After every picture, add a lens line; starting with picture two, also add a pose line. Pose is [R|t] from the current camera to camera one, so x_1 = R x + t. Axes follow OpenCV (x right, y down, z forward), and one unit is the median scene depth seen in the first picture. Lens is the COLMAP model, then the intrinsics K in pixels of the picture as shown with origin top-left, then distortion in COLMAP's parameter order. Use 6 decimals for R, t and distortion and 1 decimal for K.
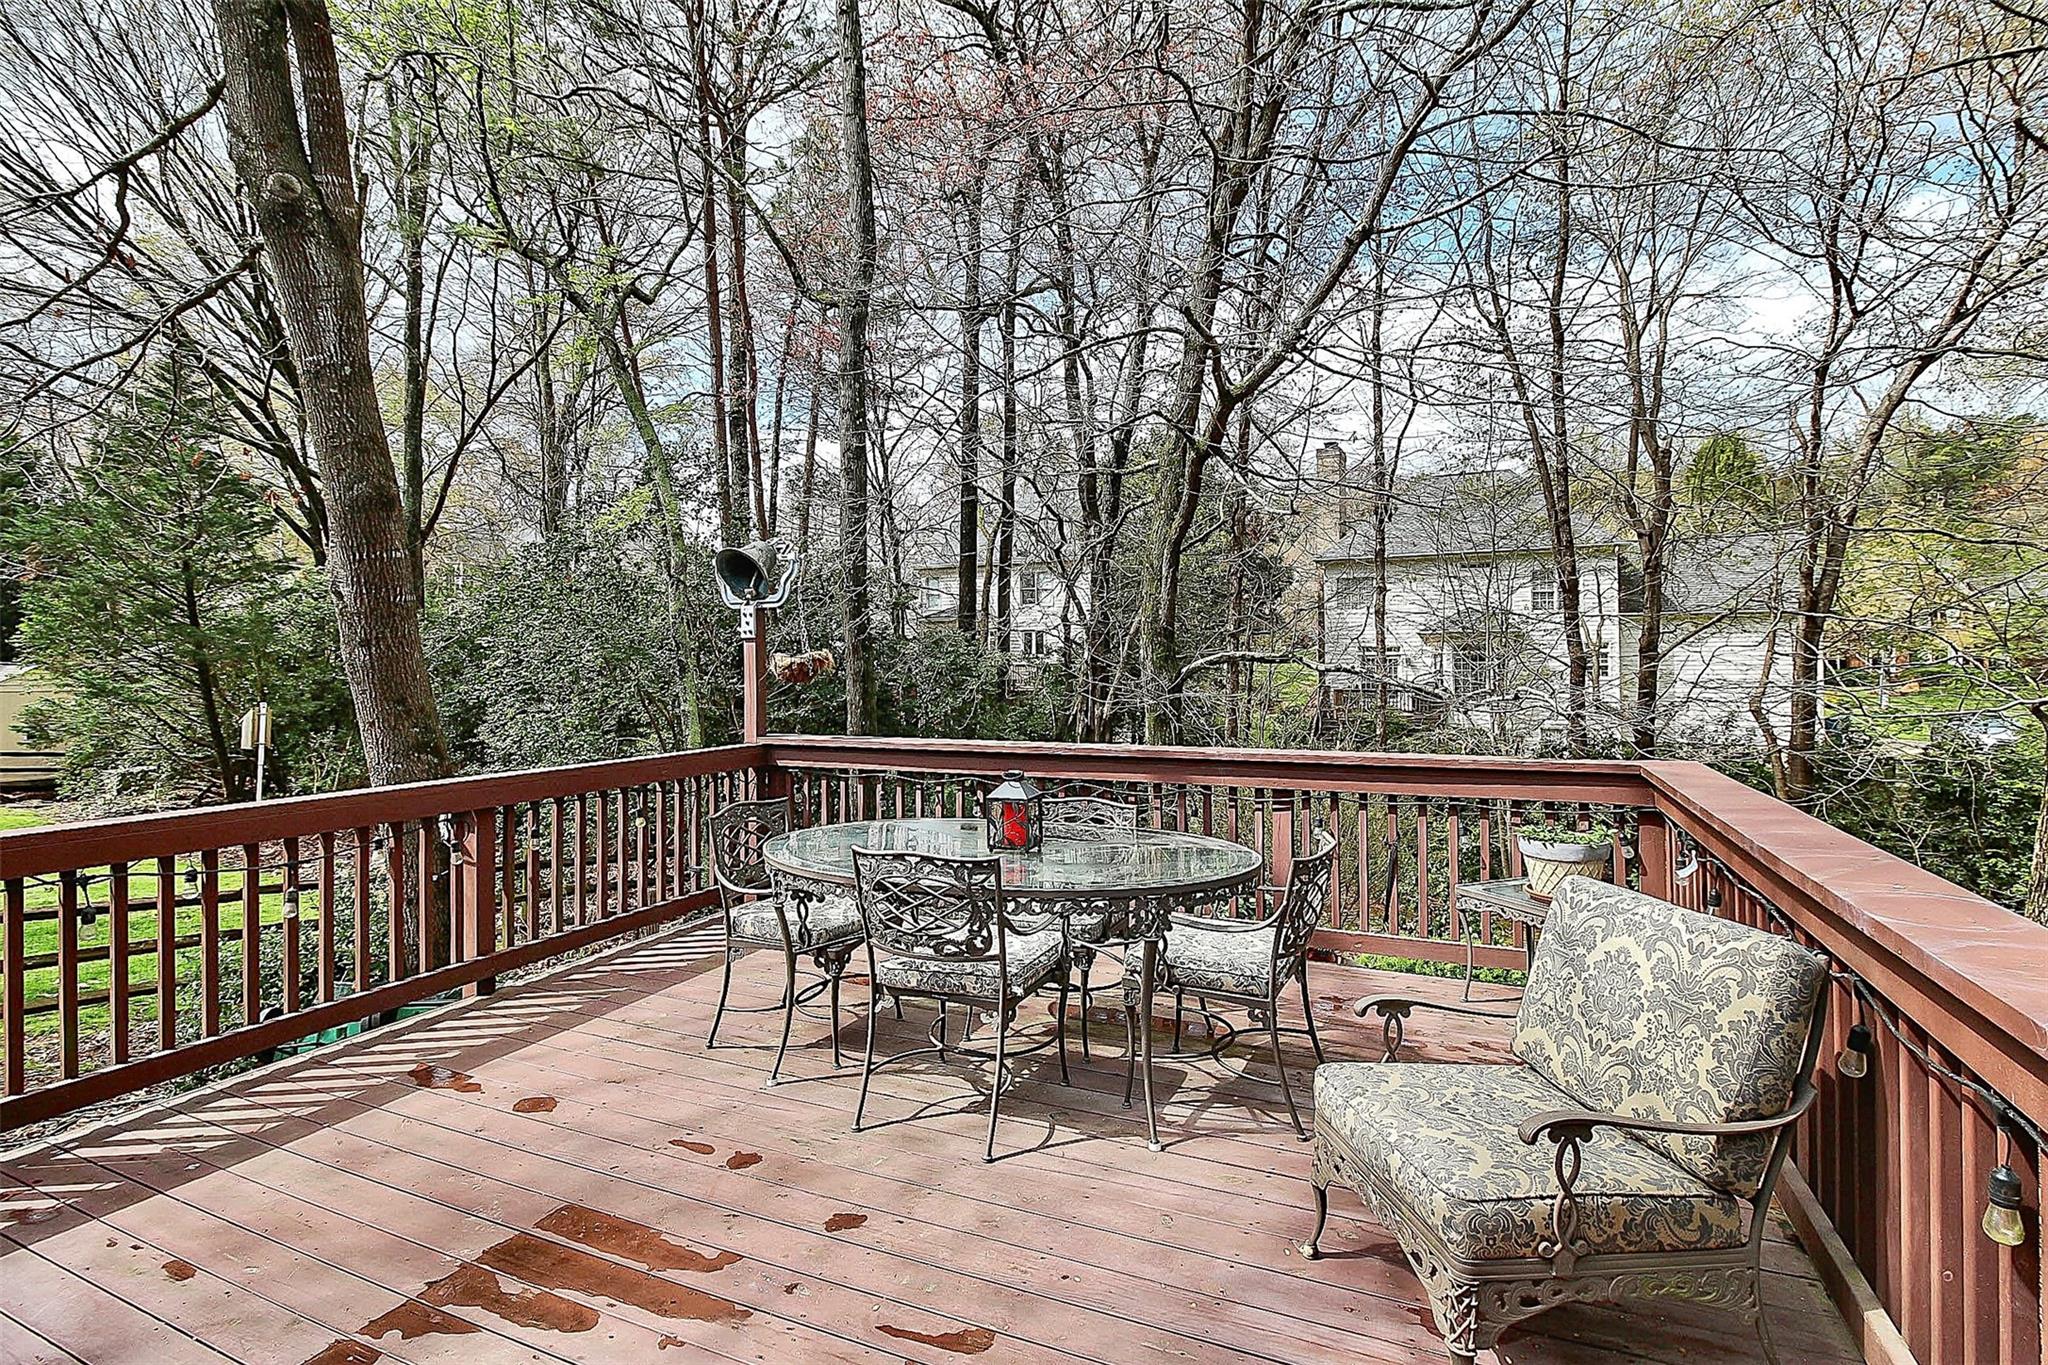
lens RADIAL K [[1003.2, 0, 1046.9], [0, 1003.2, 683.3], [0, 0, 1]] dist [0.003816, -0.015230]
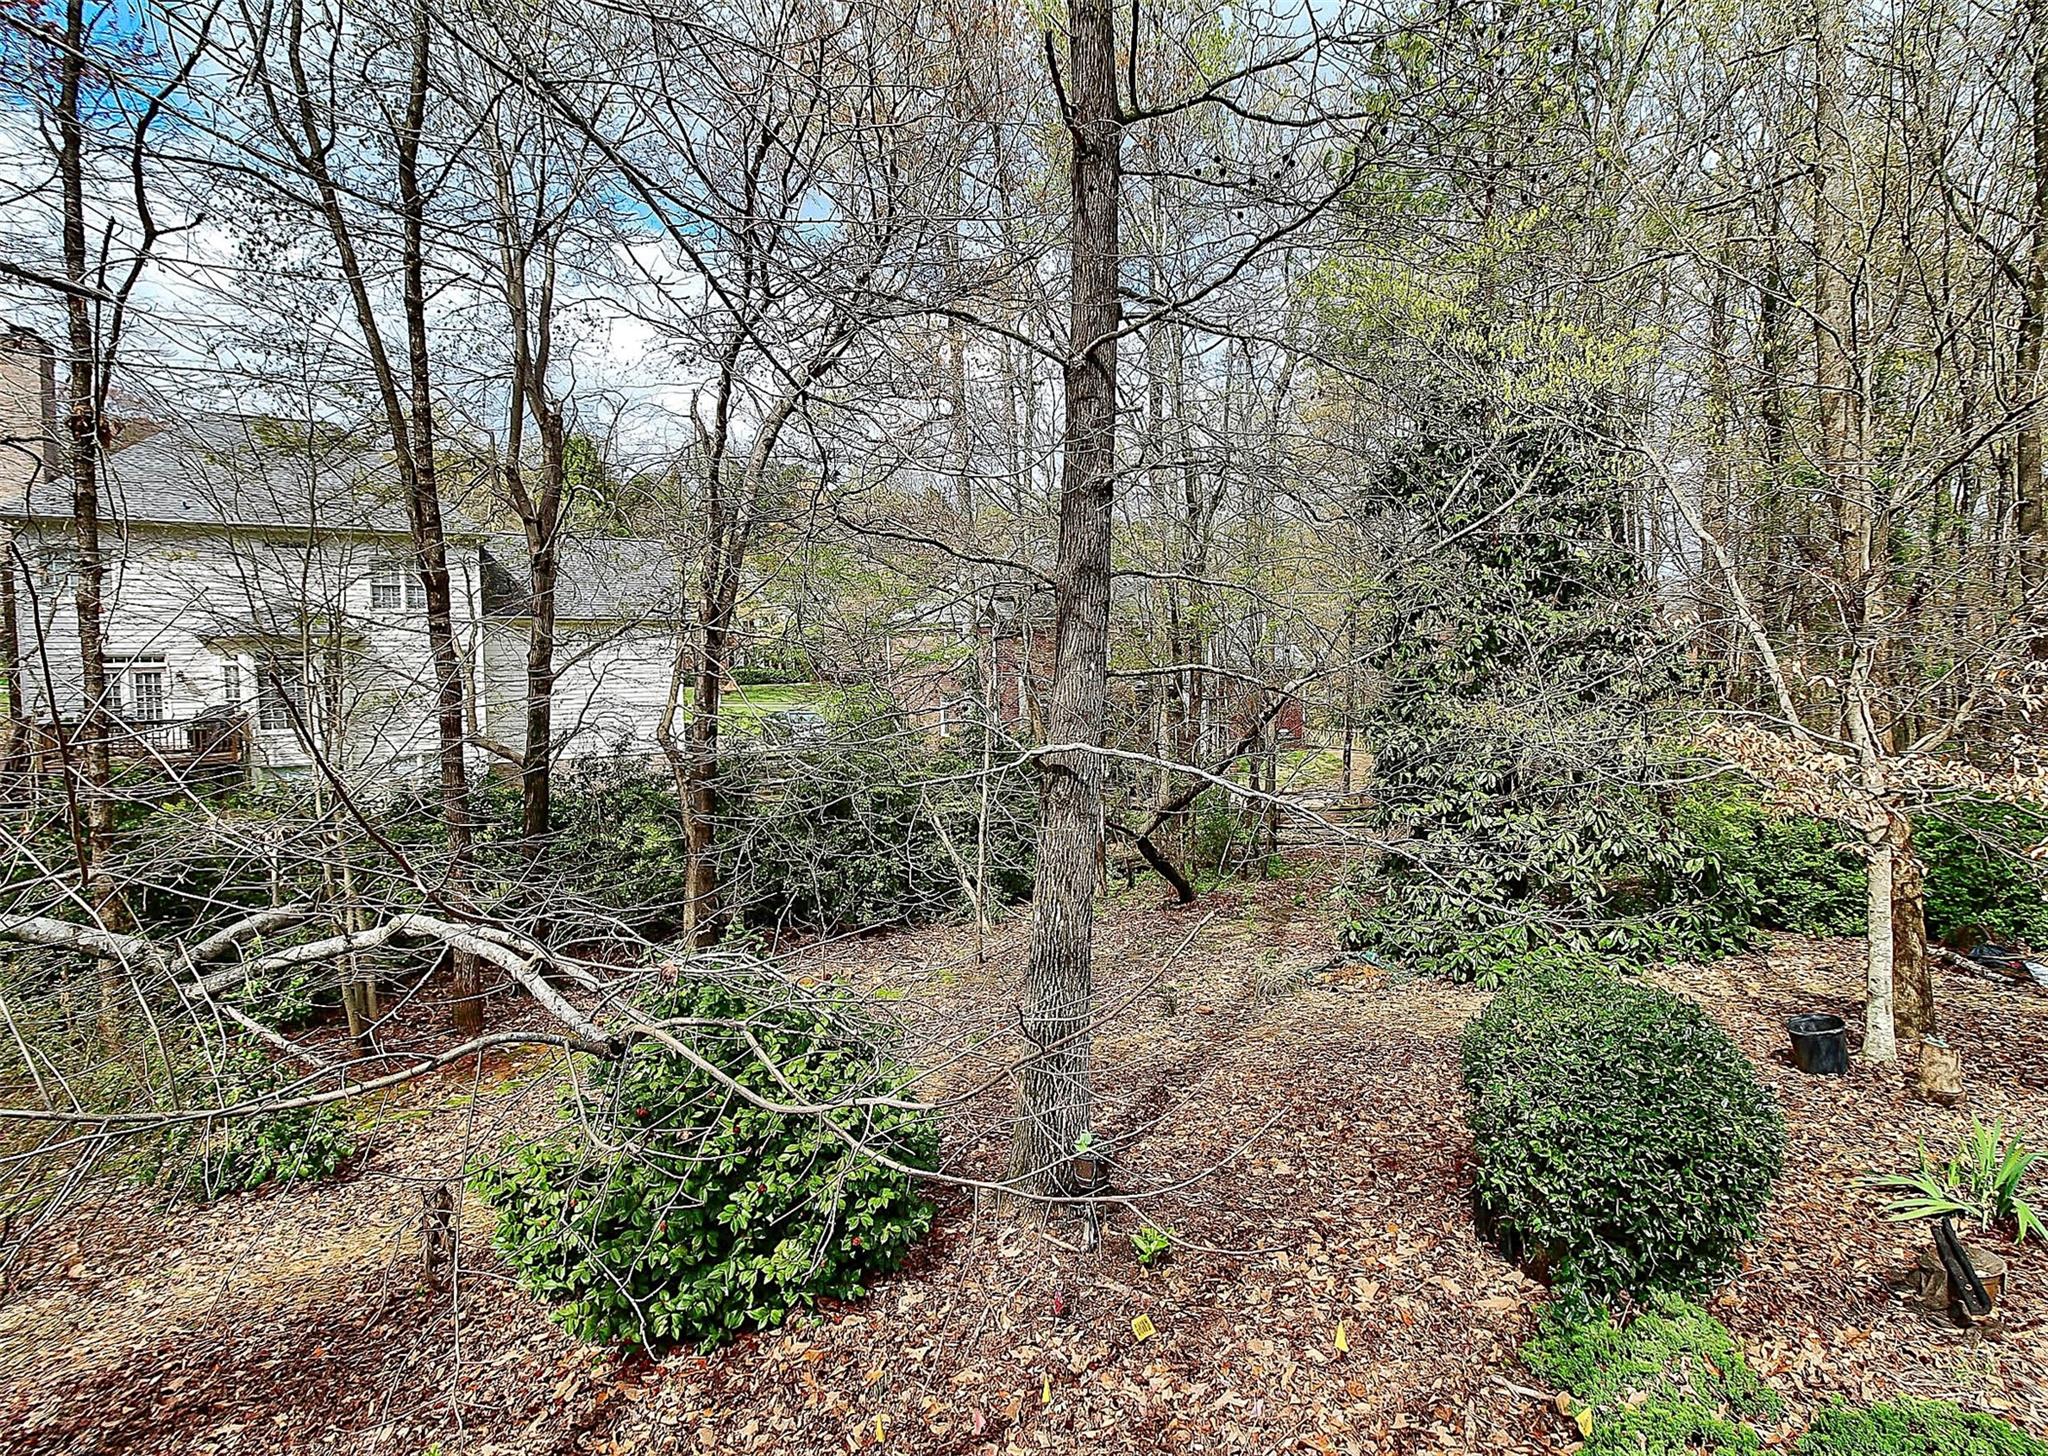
lens RADIAL K [[1020.9, 0, 1026.2], [0, 1020.9, 666.6], [0, 0, 1]] dist [0.002240, 0.000317]
pose [[0.525319, -0.008528, 0.850863, 0.349032], [0.020704, 0.999782, -0.002763, -0.071910], [-0.850654, 0.019068, 0.525381, 0.739610]]
